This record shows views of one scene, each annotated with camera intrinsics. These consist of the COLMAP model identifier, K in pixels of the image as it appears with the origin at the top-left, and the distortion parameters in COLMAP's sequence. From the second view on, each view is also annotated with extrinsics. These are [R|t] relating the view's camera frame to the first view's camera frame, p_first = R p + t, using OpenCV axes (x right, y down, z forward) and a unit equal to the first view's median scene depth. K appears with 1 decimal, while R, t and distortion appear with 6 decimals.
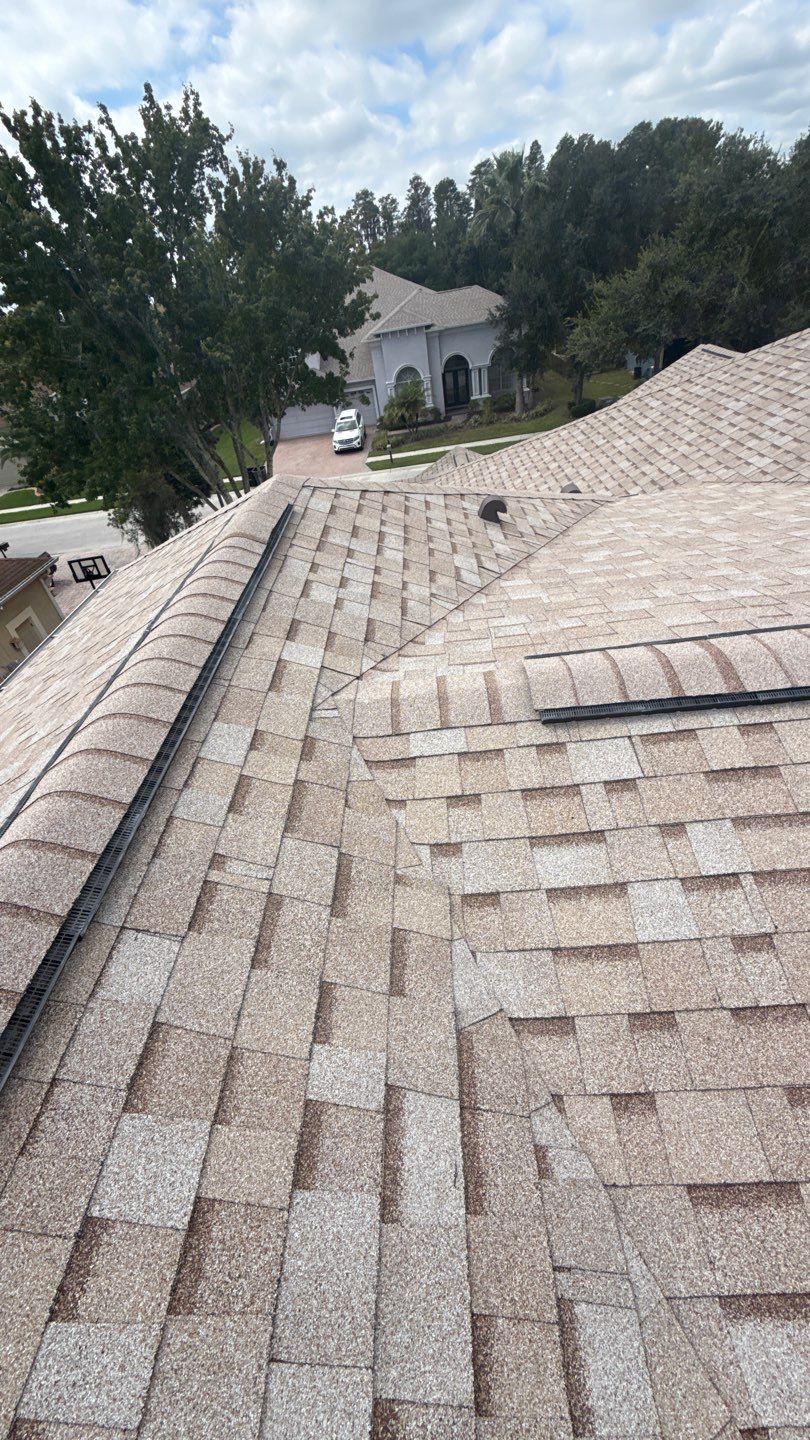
lens RADIAL K [[570.6, 0, 406.1], [0, 570.6, 719.4], [0, 0, 1]] dist [-0.000230, 0.000306]
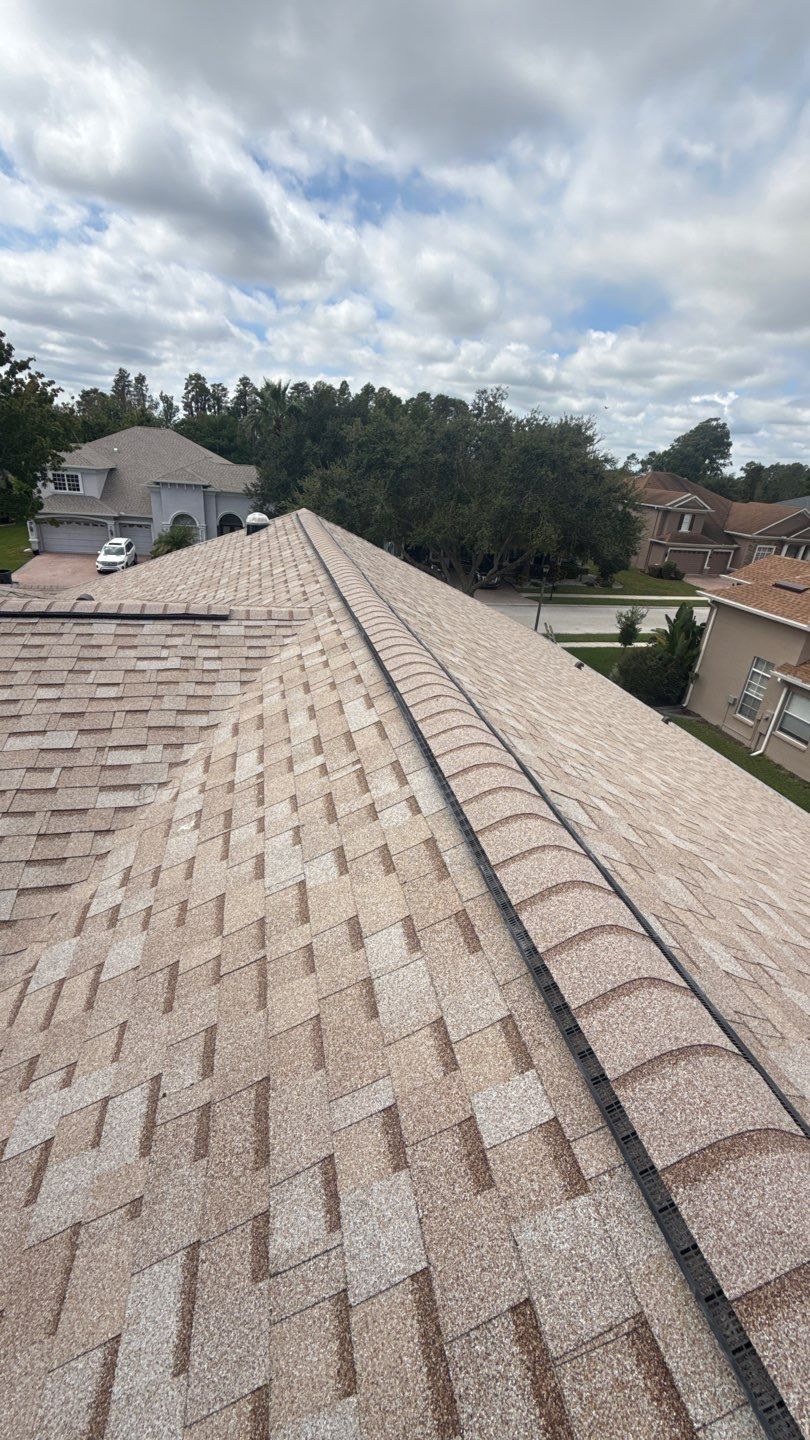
lens RADIAL K [[570.9, 0, 405.2], [0, 570.9, 720.2], [0, 0, 1]] dist [-0.004133, -0.000419]
pose [[0.948483, 0.104497, 0.299100, 0.126389], [-0.029192, 0.968850, -0.245920, 0.033680], [-0.315481, 0.224520, 0.921988, -0.073073]]
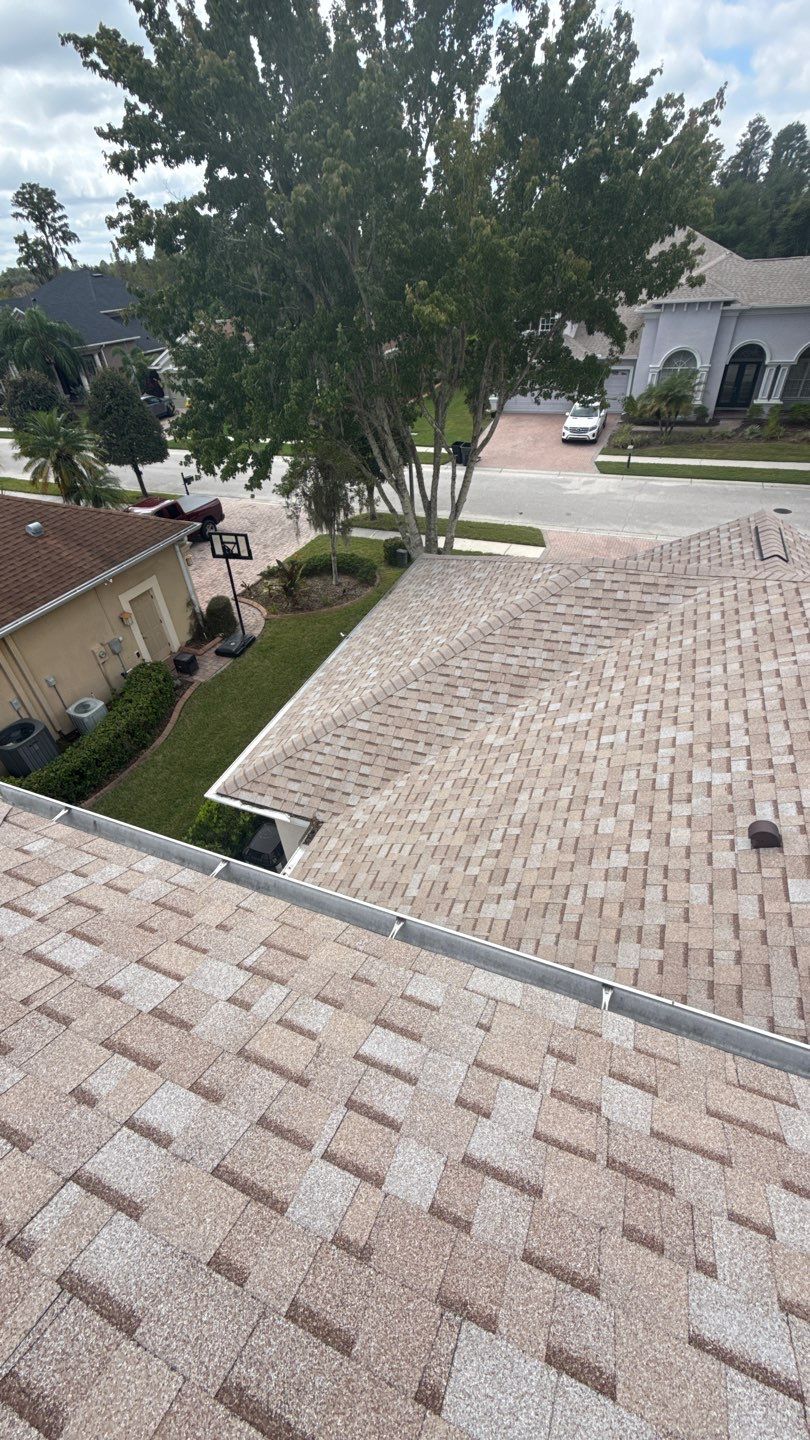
lens RADIAL K [[570.6, 0, 404.8], [0, 570.6, 718.0], [0, 0, 1]] dist [-0.000230, 0.000306]
pose [[0.926750, 0.296099, -0.231214, -0.023715], [-0.284092, 0.955075, 0.084401, -0.081695], [0.245817, -0.012532, 0.969235, 0.121585]]
